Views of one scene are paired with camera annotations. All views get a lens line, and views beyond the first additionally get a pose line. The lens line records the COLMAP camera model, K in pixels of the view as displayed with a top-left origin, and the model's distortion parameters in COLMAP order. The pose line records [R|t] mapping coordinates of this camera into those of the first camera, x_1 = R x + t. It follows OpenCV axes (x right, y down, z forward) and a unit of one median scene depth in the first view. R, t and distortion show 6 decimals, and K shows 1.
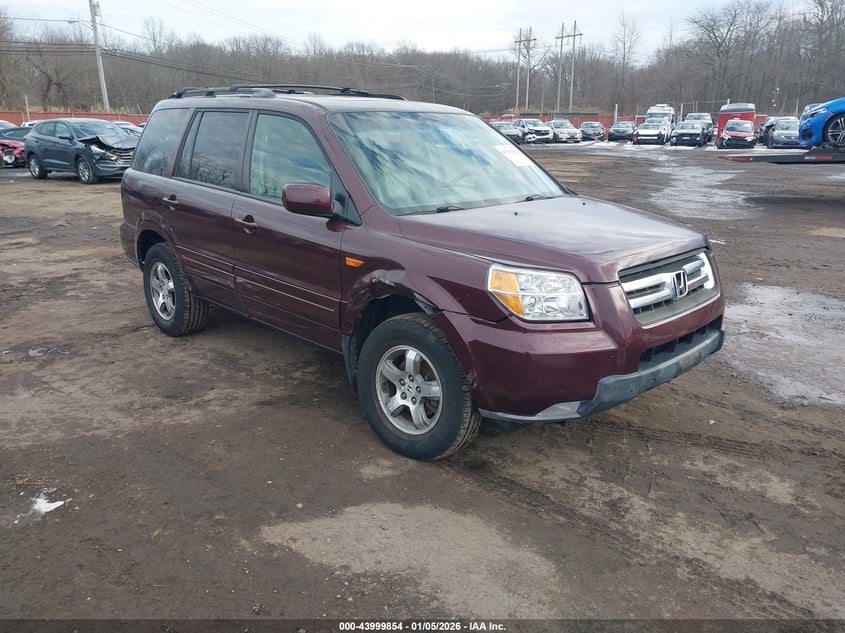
lens RADIAL K [[649.4, 0, 422.5], [0, 649.4, 316.5], [0, 0, 1]] dist [0.037911, 0.003921]
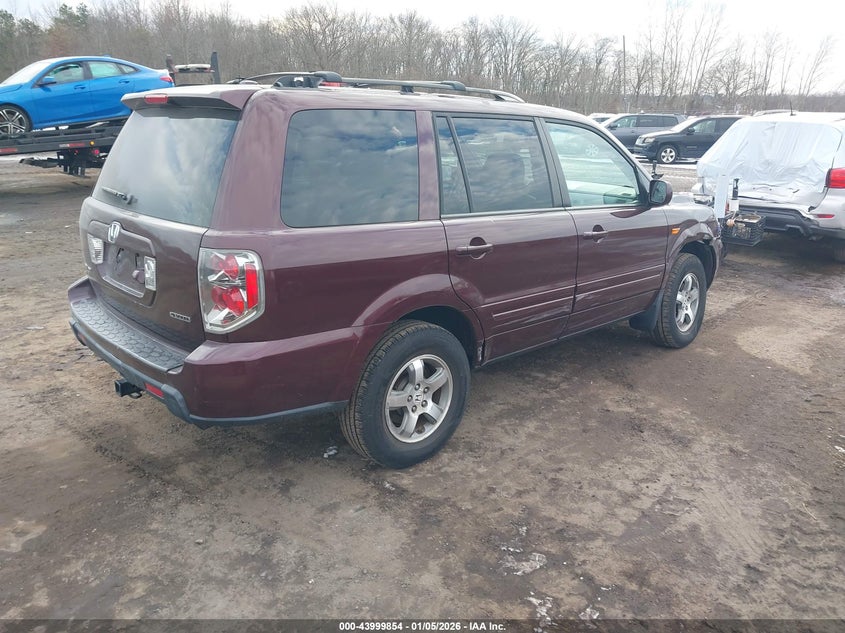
lens RADIAL K [[649.4, 0, 422.5], [0, 649.4, 316.5], [0, 0, 1]] dist [0.037911, 0.003921]
pose [[0.021403, -0.282727, 0.958962, -1.105768], [0.261347, 0.927411, 0.267592, -0.316499], [-0.965008, 0.244895, 0.093739, 1.039955]]
